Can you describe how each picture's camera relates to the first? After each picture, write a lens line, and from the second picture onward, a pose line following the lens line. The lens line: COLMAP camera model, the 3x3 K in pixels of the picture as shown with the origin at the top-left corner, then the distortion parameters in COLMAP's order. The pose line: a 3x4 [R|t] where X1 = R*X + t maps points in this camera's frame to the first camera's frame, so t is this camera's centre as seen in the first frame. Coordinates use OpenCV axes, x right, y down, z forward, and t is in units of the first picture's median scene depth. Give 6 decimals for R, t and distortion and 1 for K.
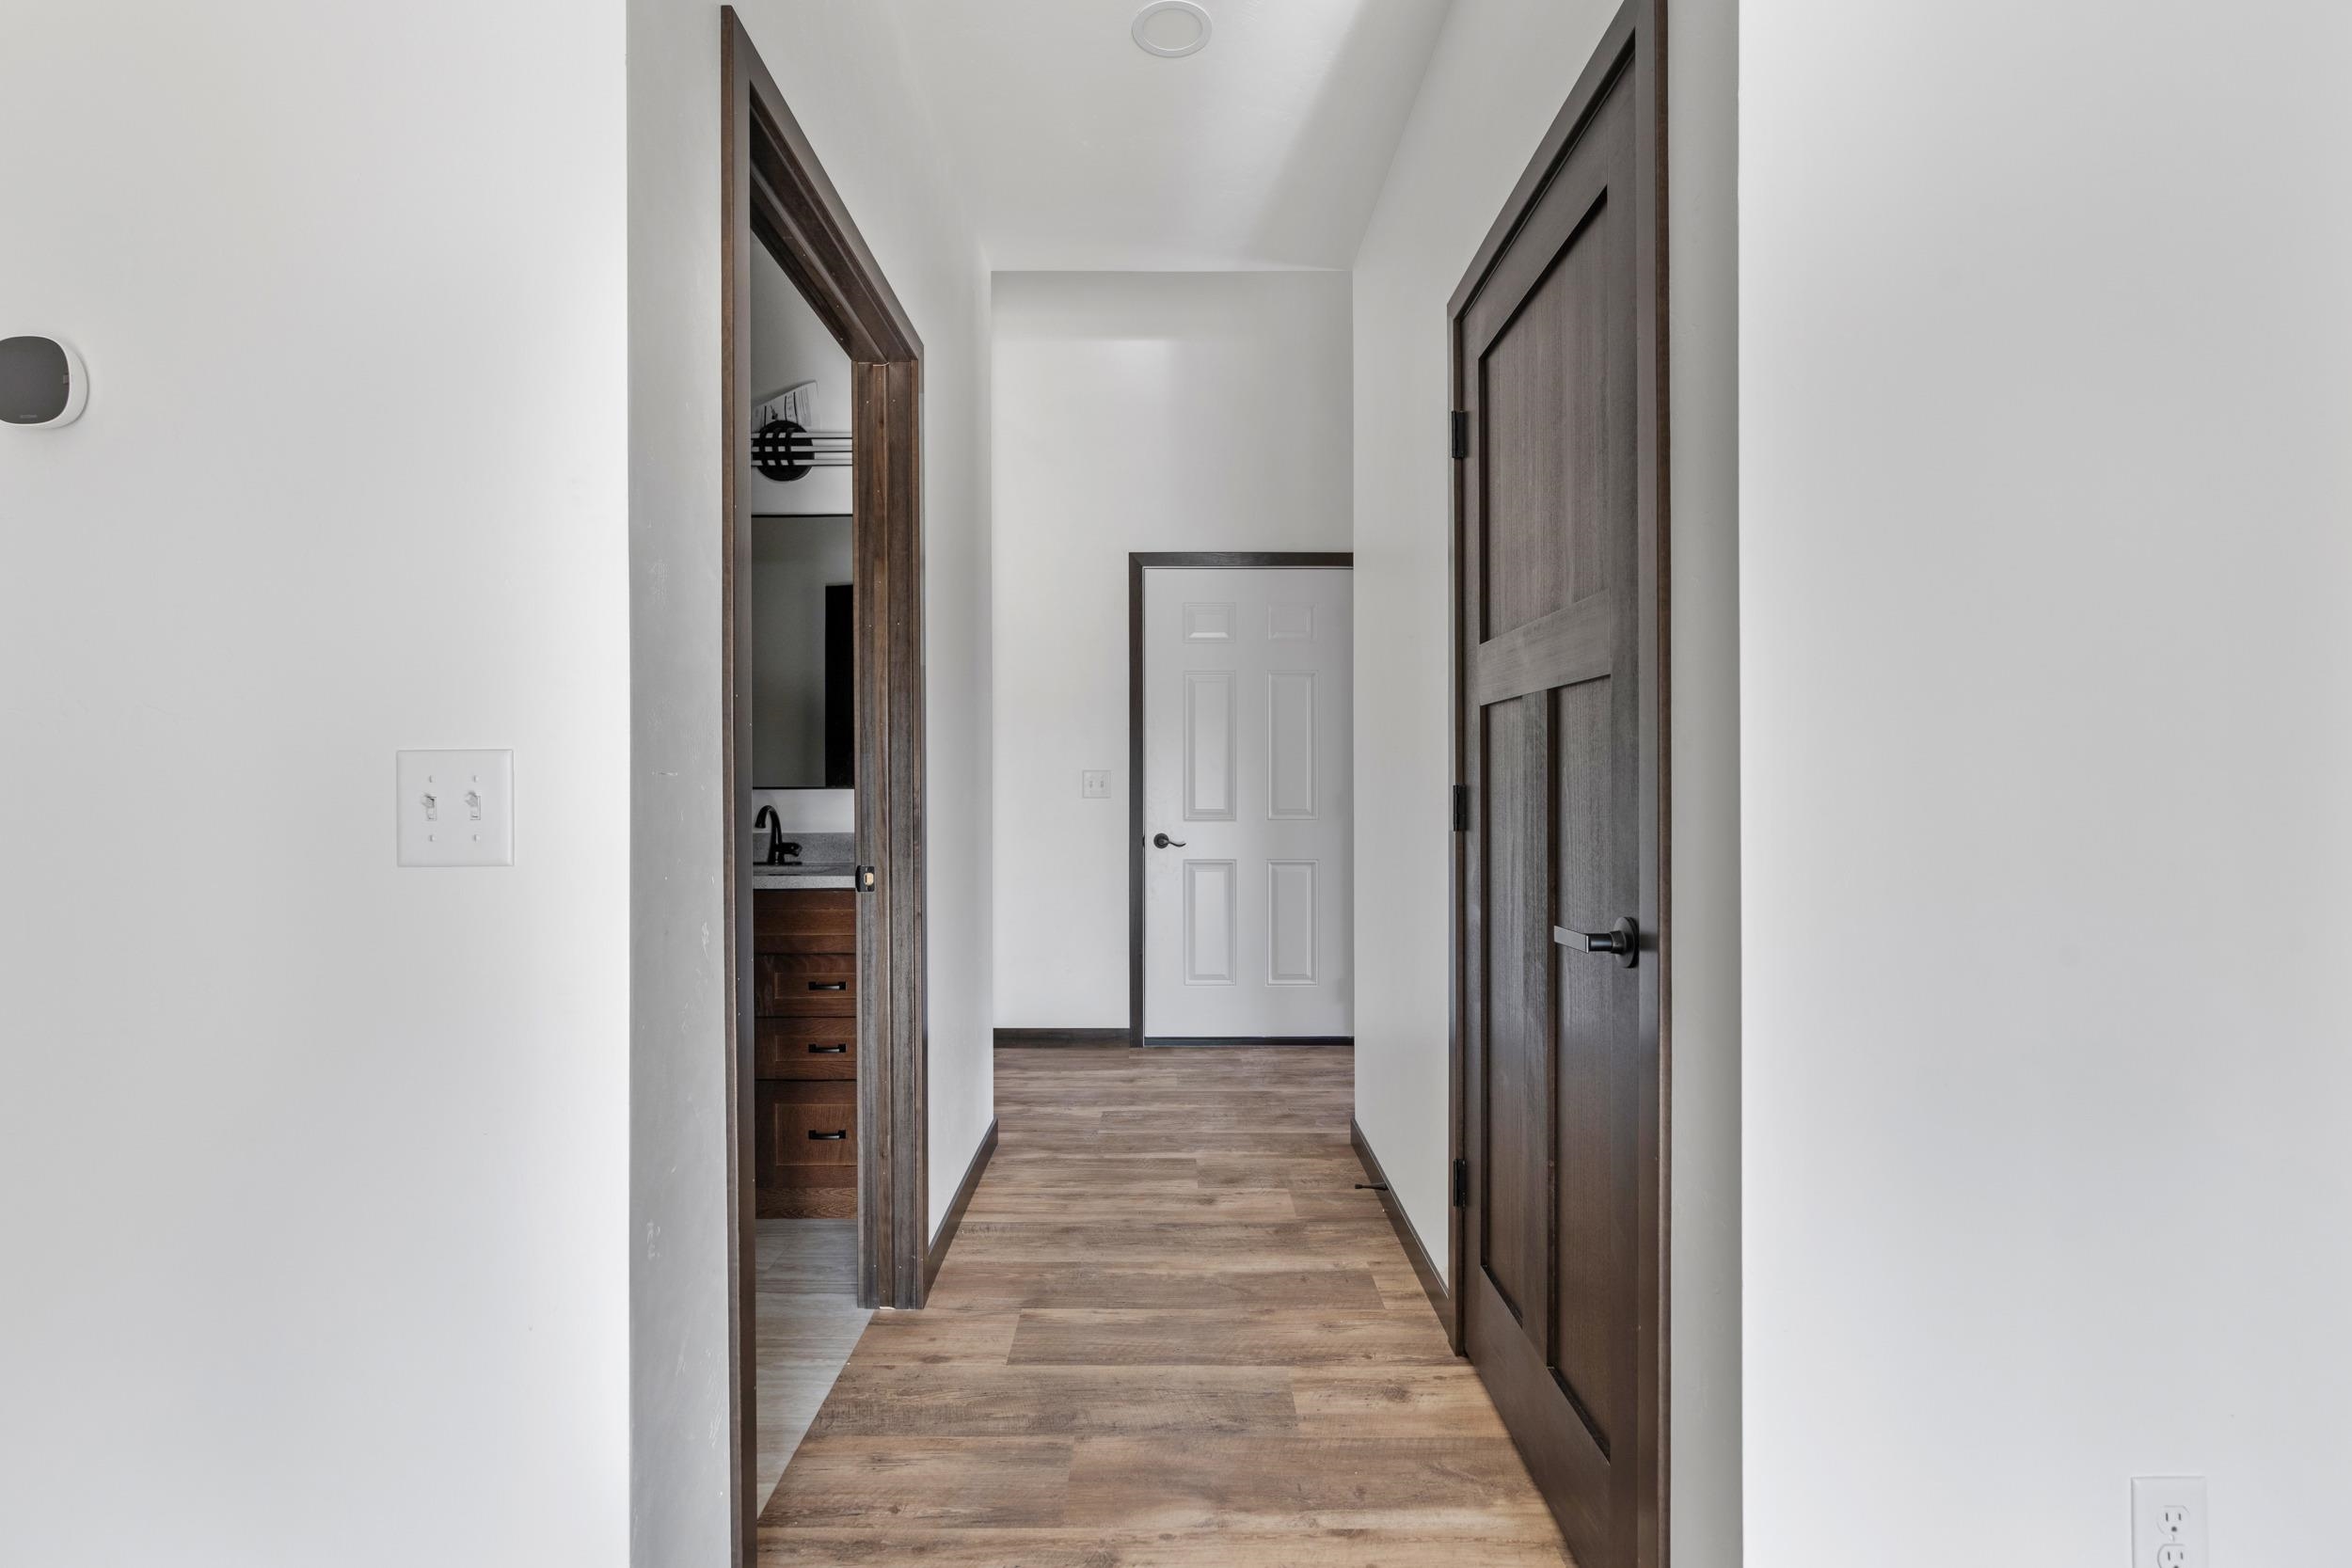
lens RADIAL K [[1044.2, 0, 1176.0], [0, 1044.2, 784.0], [0, 0, 1]] dist [-0.000007, 0.000088]
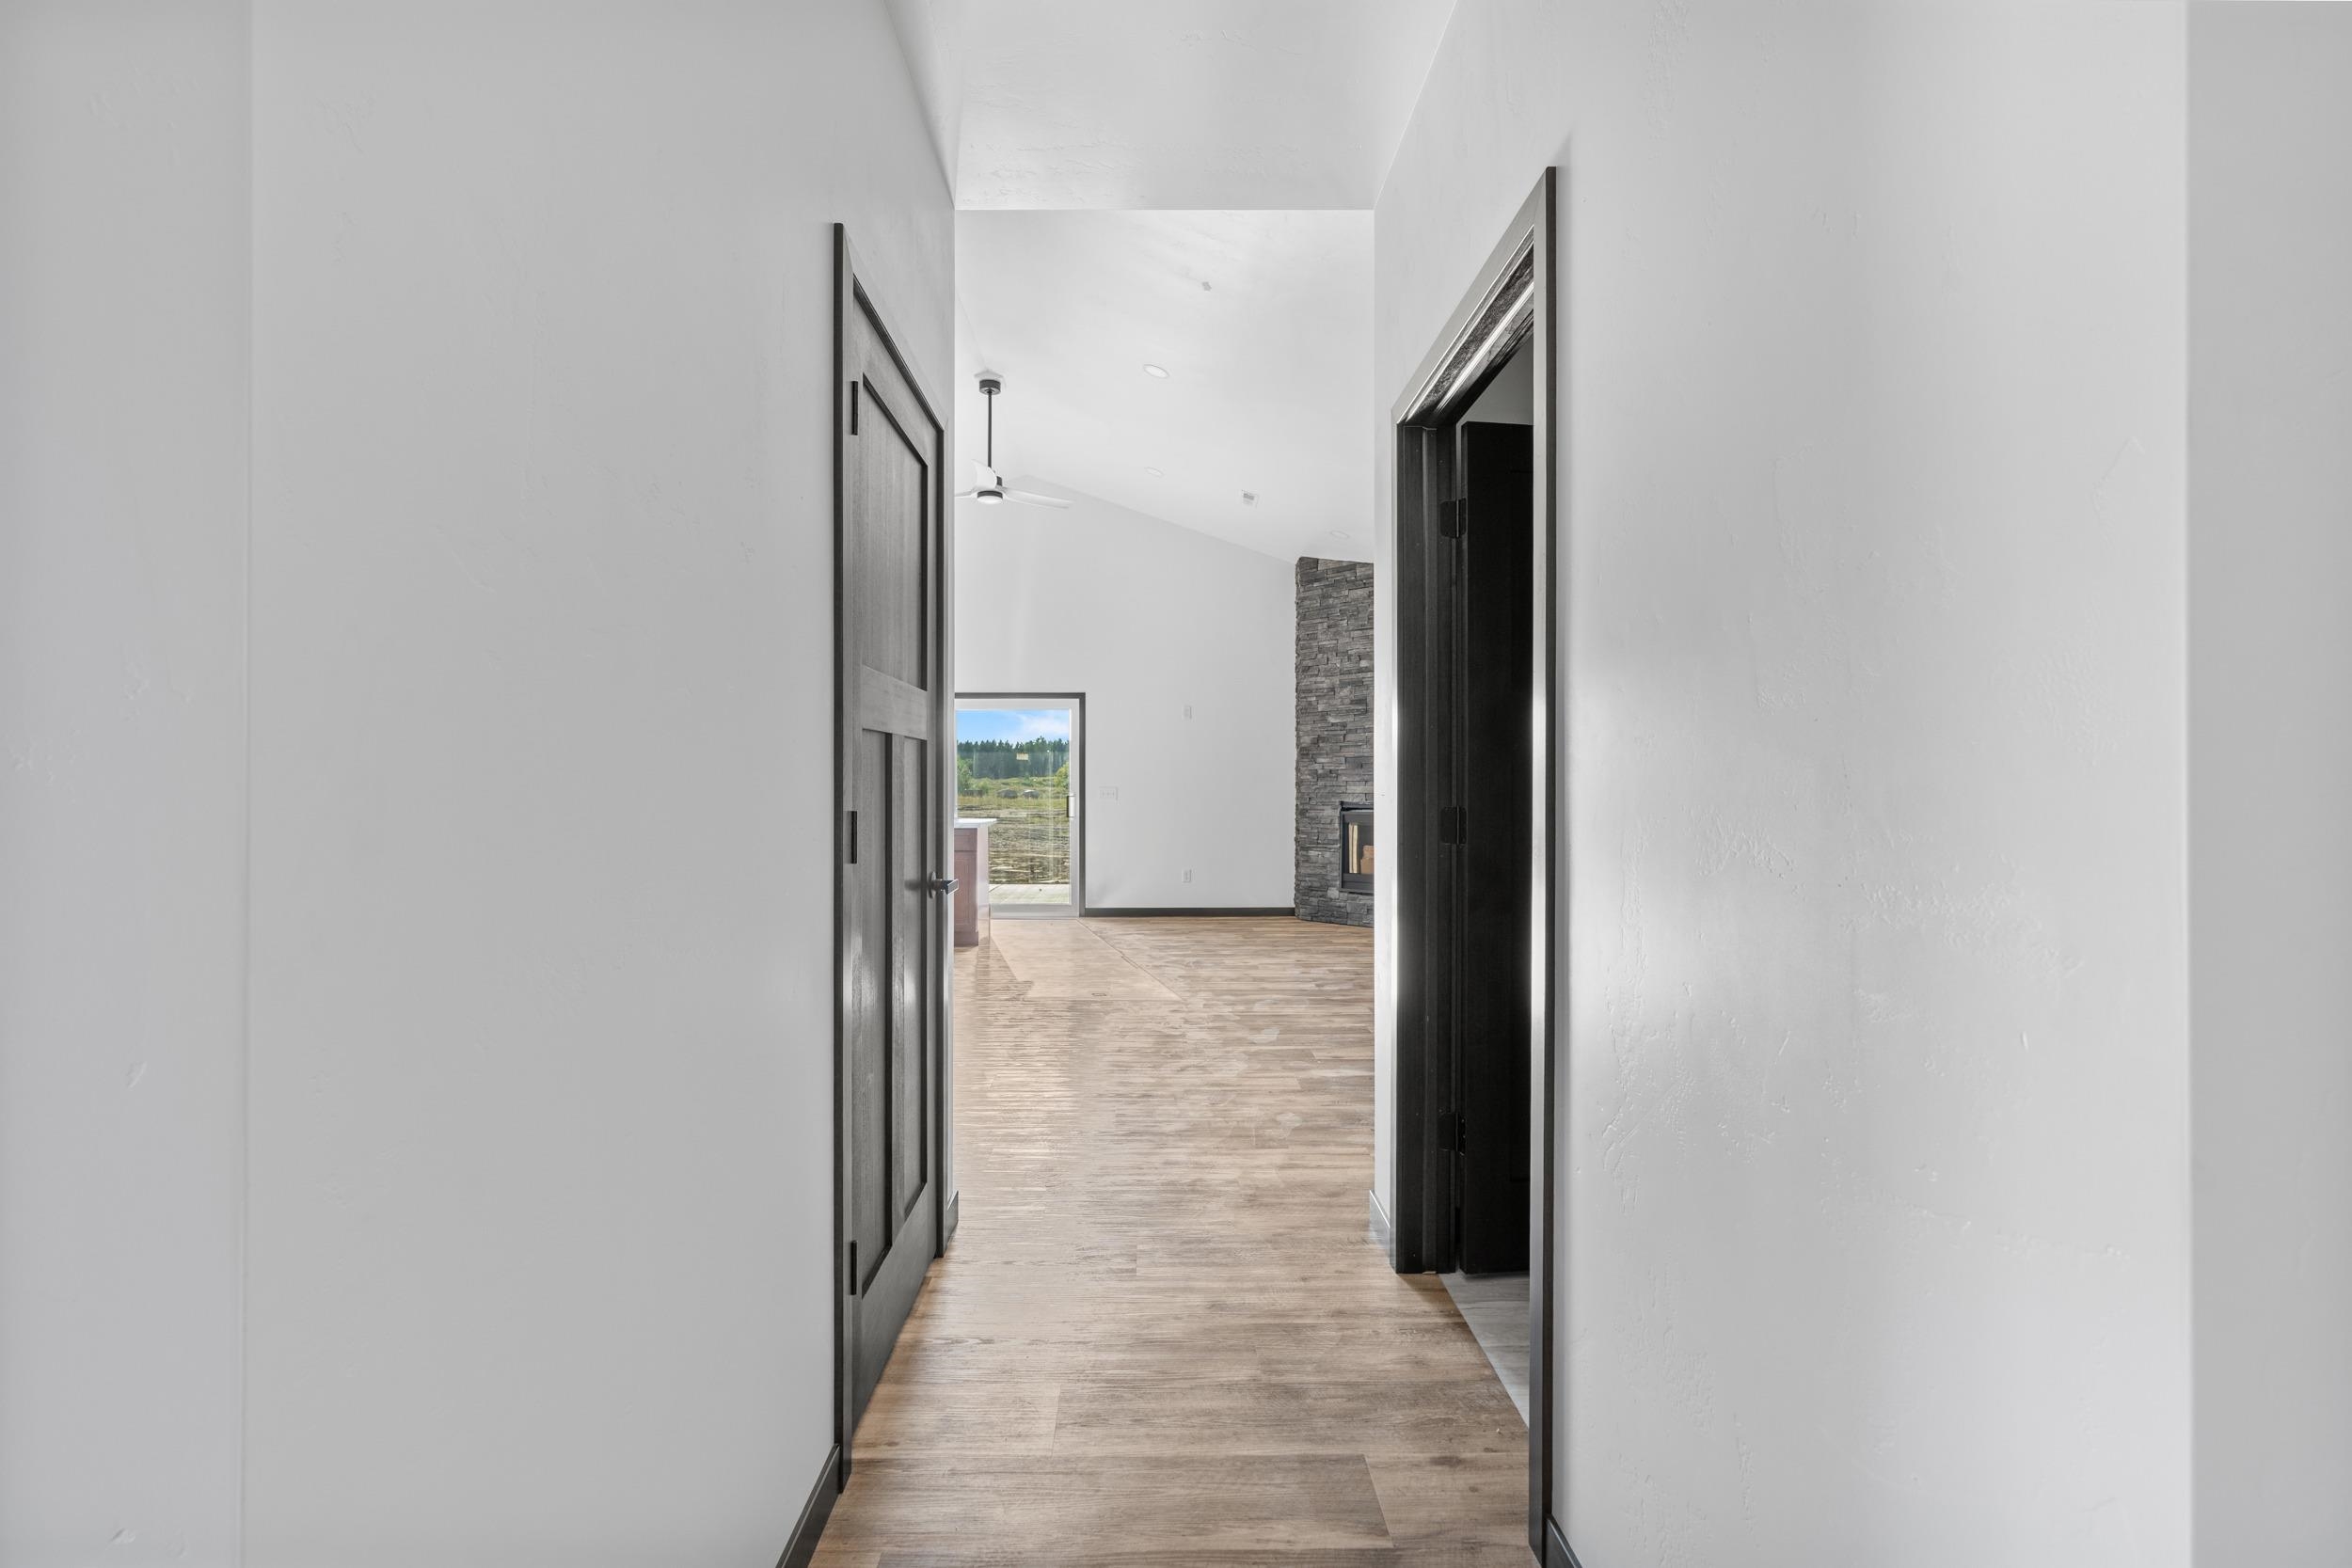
lens RADIAL K [[1044.2, 0, 1176.0], [0, 1044.2, 784.0], [0, 0, 1]] dist [-0.000007, 0.000088]
pose [[-0.999865, 0.002441, -0.016237, 0.010985], [0.002414, 0.999996, 0.001660, -0.021656], [0.016241, 0.001621, -0.999867, 1.754289]]
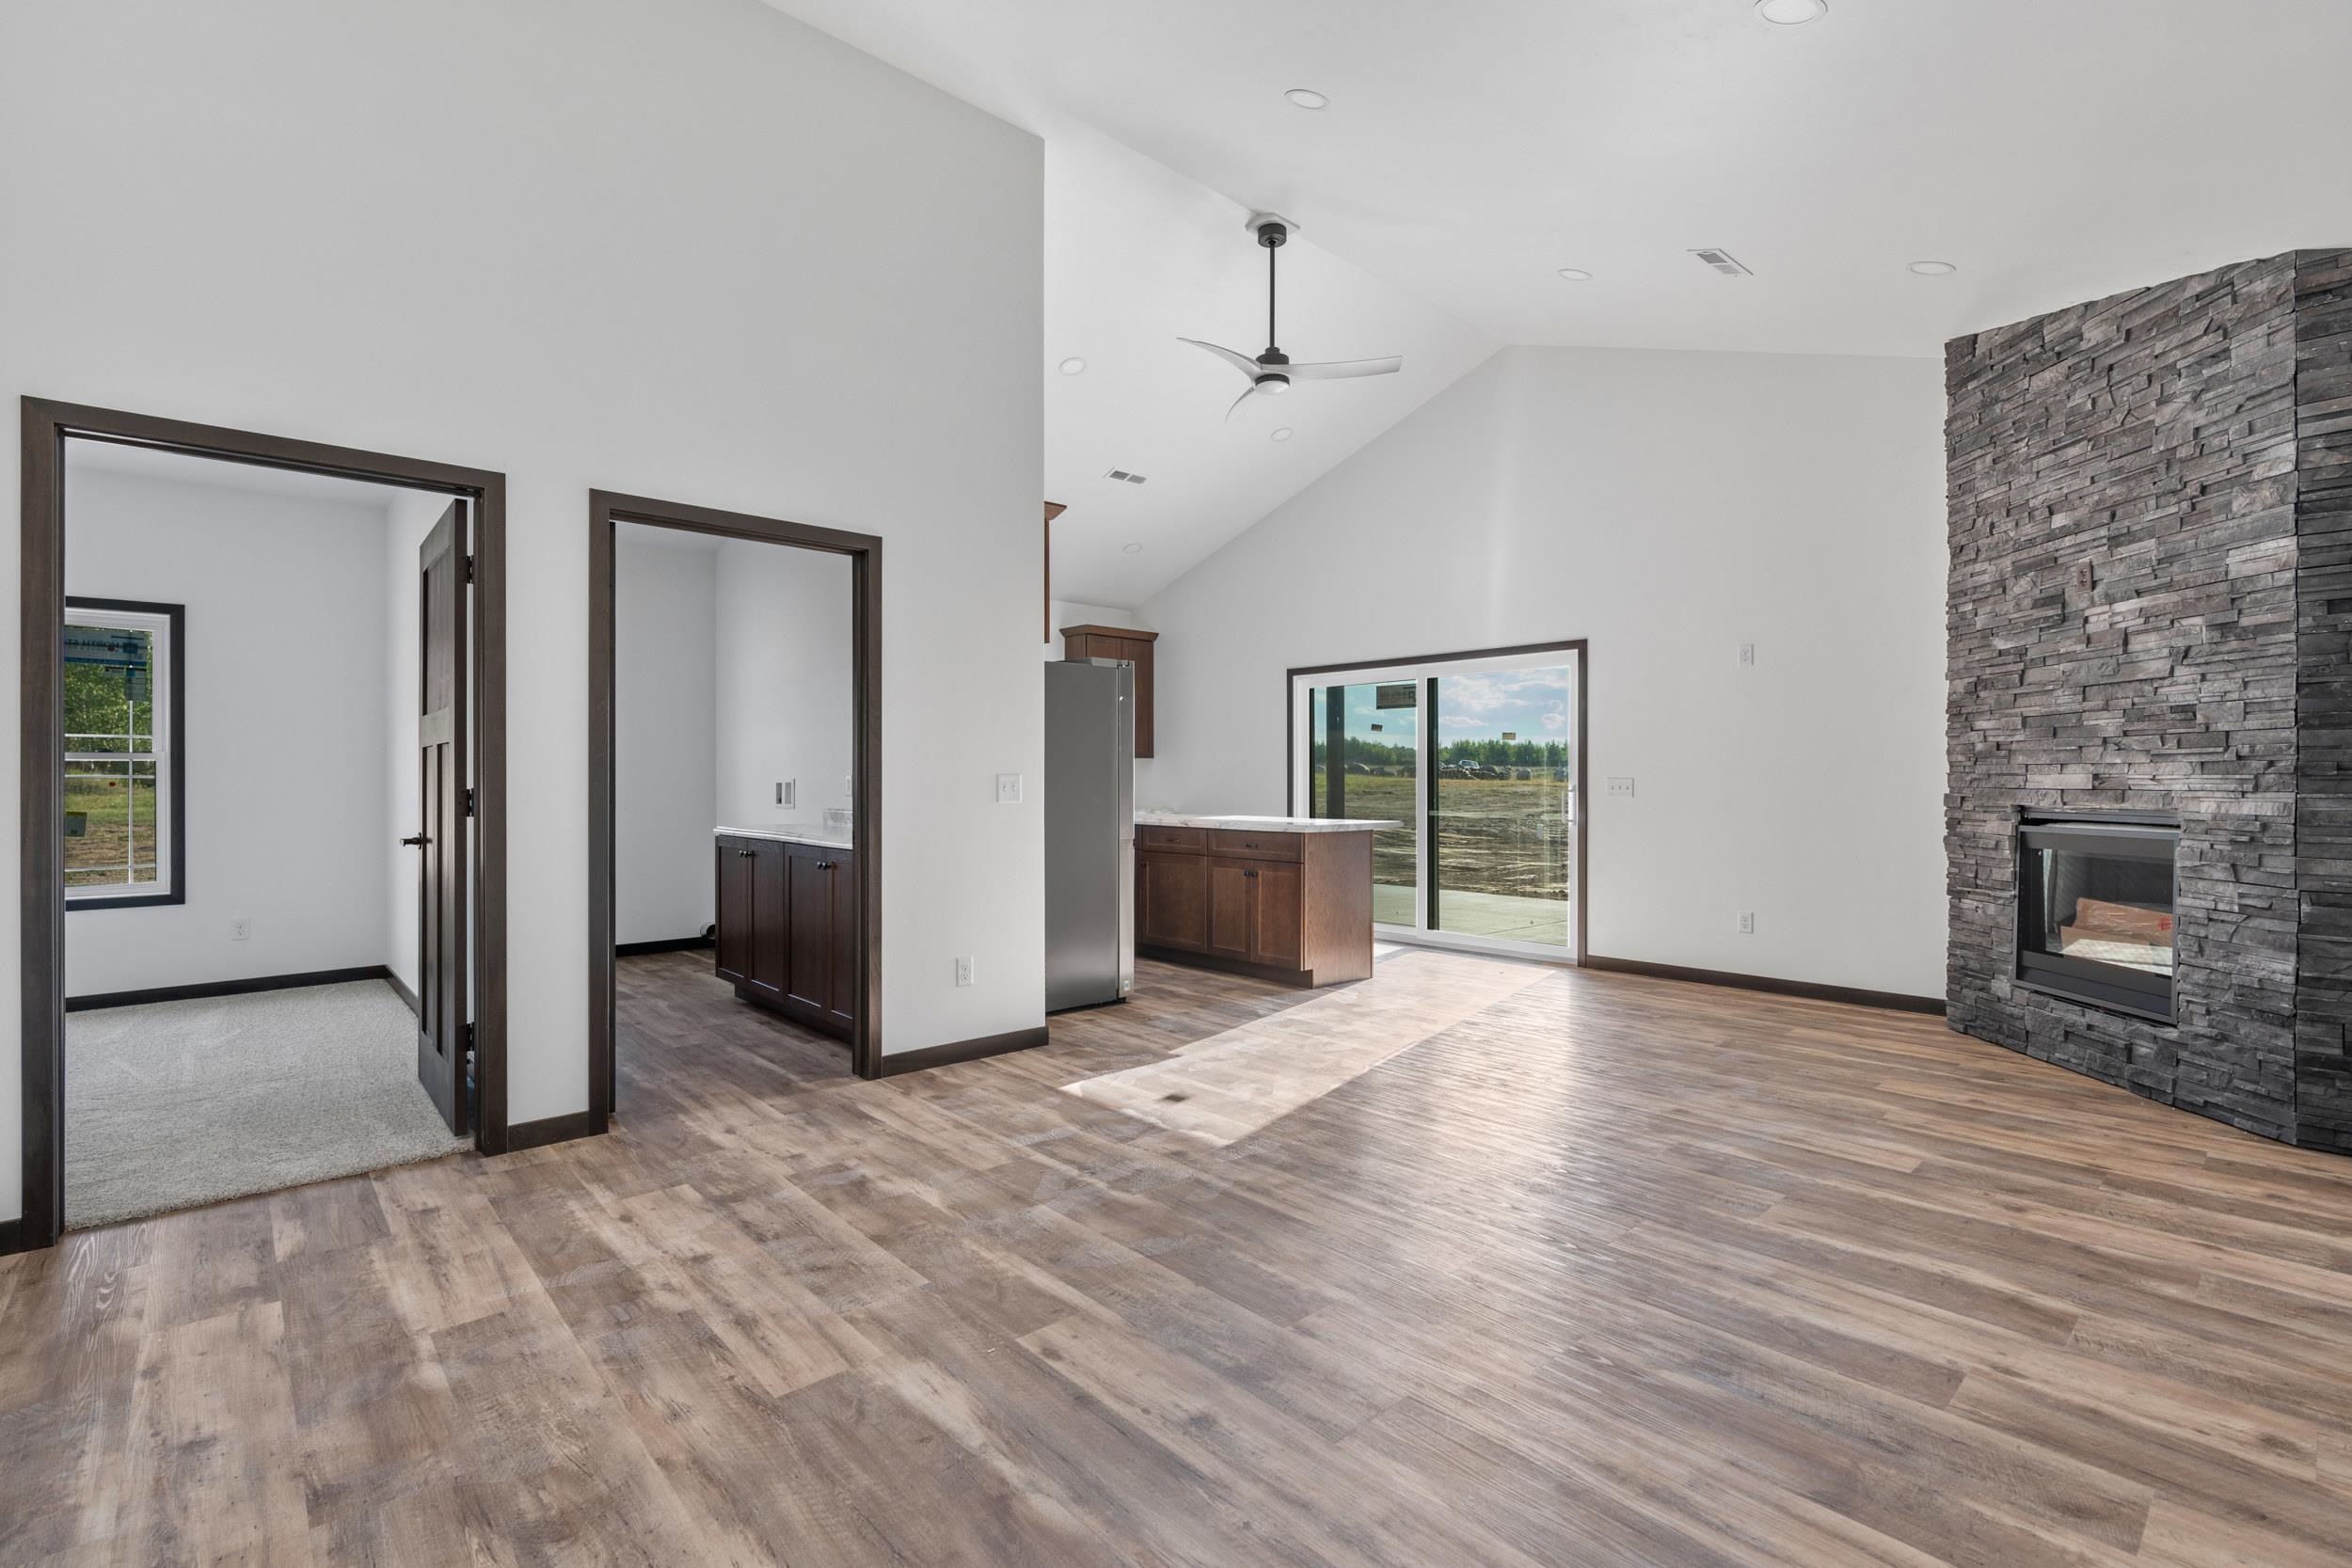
lens RADIAL K [[1072.3, 0, 1180.6], [0, 1072.3, 781.8], [0, 0, 1]] dist [-0.013091, 0.005902]
pose [[-0.675319, 0.002128, 0.737523, -1.161922], [0.006877, 0.999971, 0.003412, -0.009372], [-0.737494, 0.007376, -0.675313, 0.258735]]
